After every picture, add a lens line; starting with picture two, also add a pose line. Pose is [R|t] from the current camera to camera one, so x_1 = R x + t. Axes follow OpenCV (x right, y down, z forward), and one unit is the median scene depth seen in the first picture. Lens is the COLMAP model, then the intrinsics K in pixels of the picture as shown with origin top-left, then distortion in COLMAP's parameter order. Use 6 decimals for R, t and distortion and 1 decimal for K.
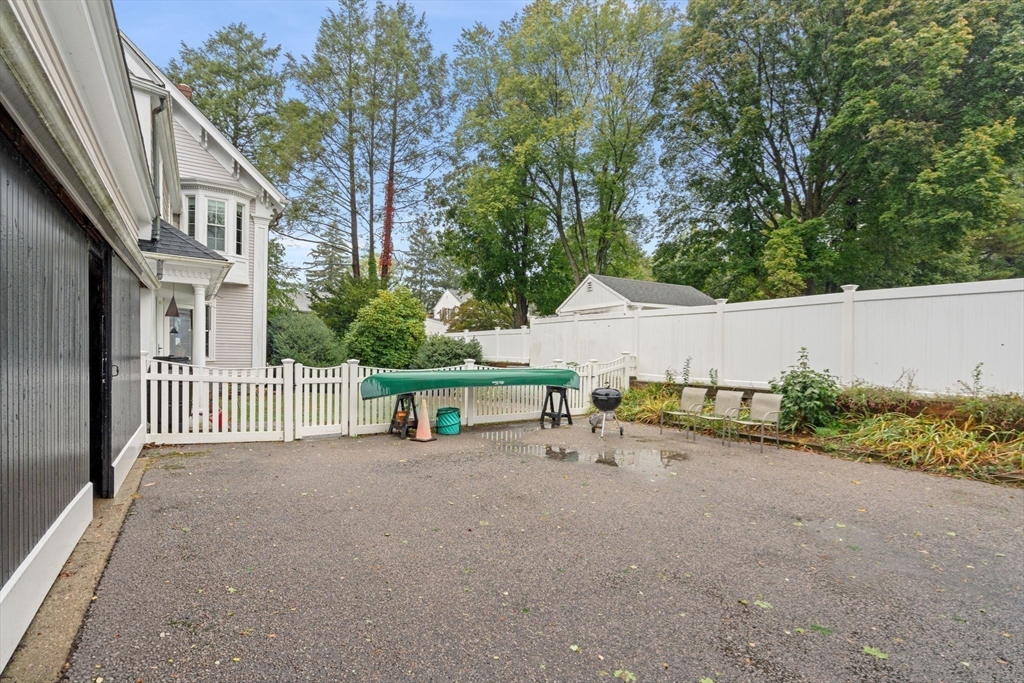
lens RADIAL K [[460.4, 0, 513.3], [0, 460.4, 349.0], [0, 0, 1]] dist [-0.002039, 0.001088]
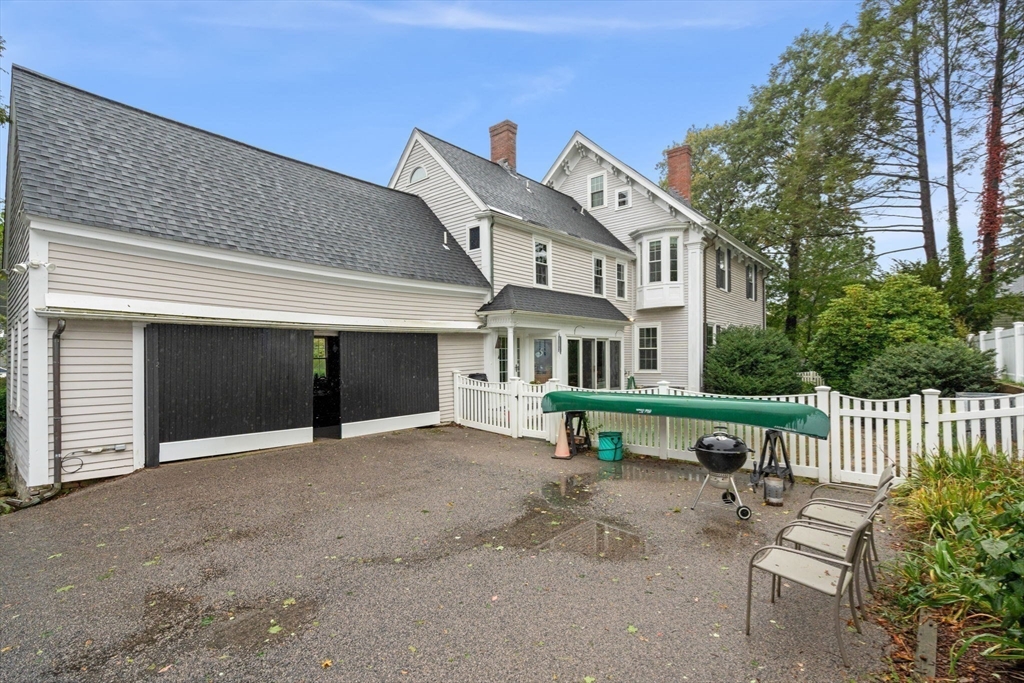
lens RADIAL K [[460.4, 0, 514.8], [0, 460.4, 346.8], [0, 0, 1]] dist [-0.002039, 0.001088]
pose [[0.268030, -0.033412, -0.962831, 0.399812], [0.018306, 0.999395, -0.029585, -0.013698], [0.963237, -0.009696, 0.268479, 0.301338]]
